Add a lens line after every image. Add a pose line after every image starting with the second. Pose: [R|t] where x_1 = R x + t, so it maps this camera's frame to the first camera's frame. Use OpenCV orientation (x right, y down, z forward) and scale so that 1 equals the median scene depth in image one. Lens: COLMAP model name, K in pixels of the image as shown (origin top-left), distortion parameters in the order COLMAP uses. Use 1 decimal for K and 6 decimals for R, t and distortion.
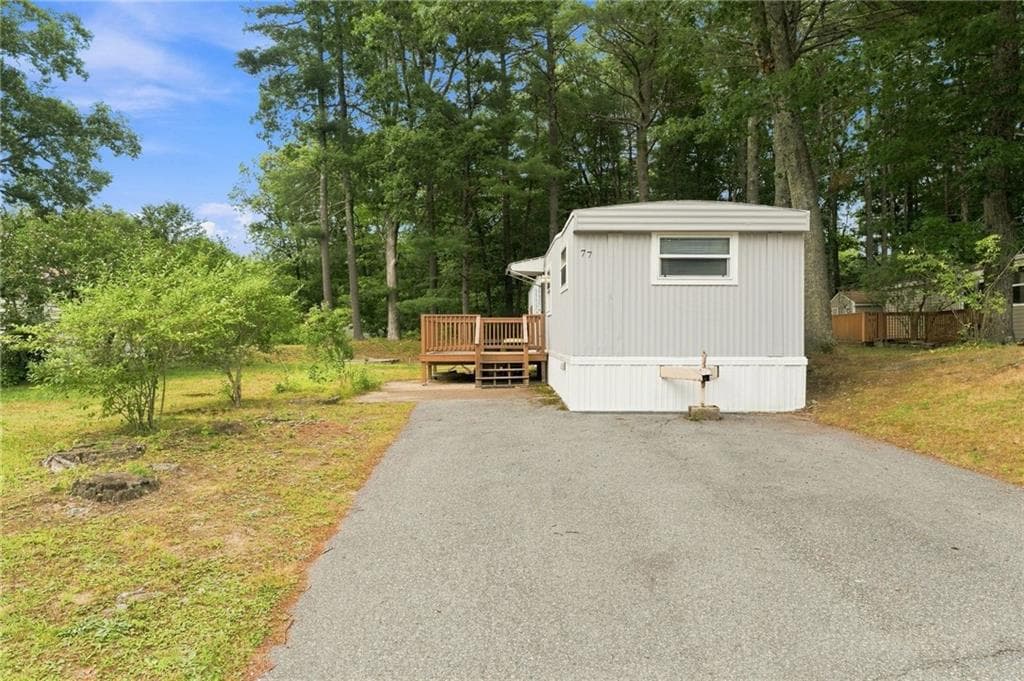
lens RADIAL K [[622.6, 0, 517.2], [0, 622.6, 338.9], [0, 0, 1]] dist [0.003492, -0.006127]
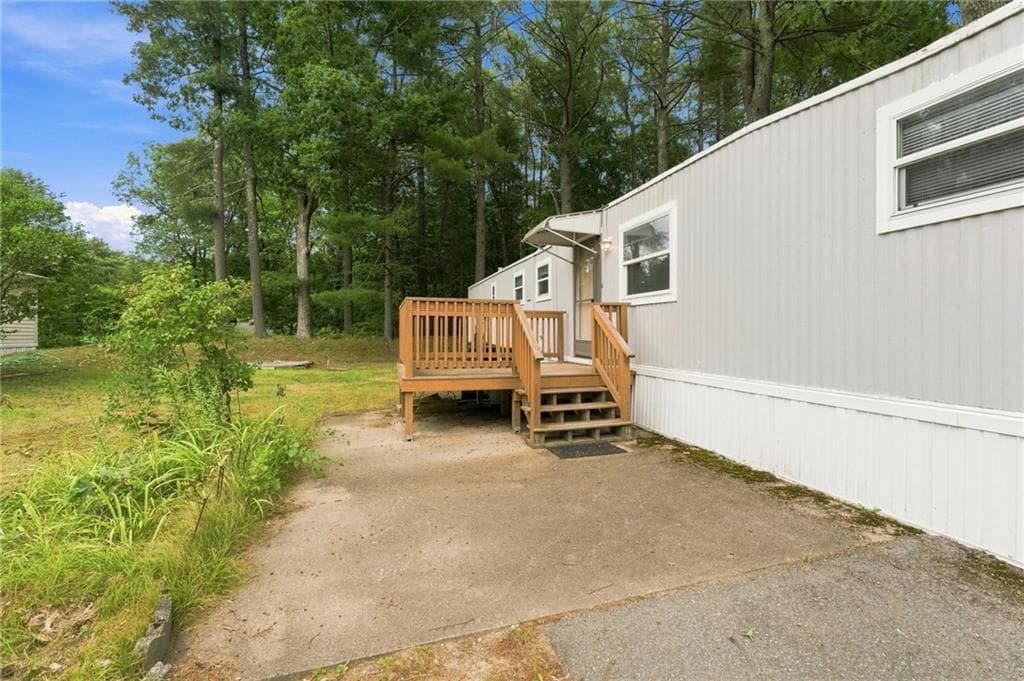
lens RADIAL K [[460.6, 0, 517.3], [0, 460.6, 329.5], [0, 0, 1]] dist [-0.004603, -0.000330]
pose [[0.966299, 0.010441, 0.257209, -0.175658], [-0.007311, 0.999887, -0.013121, -0.009350], [-0.257317, 0.010798, 0.966267, 0.682188]]
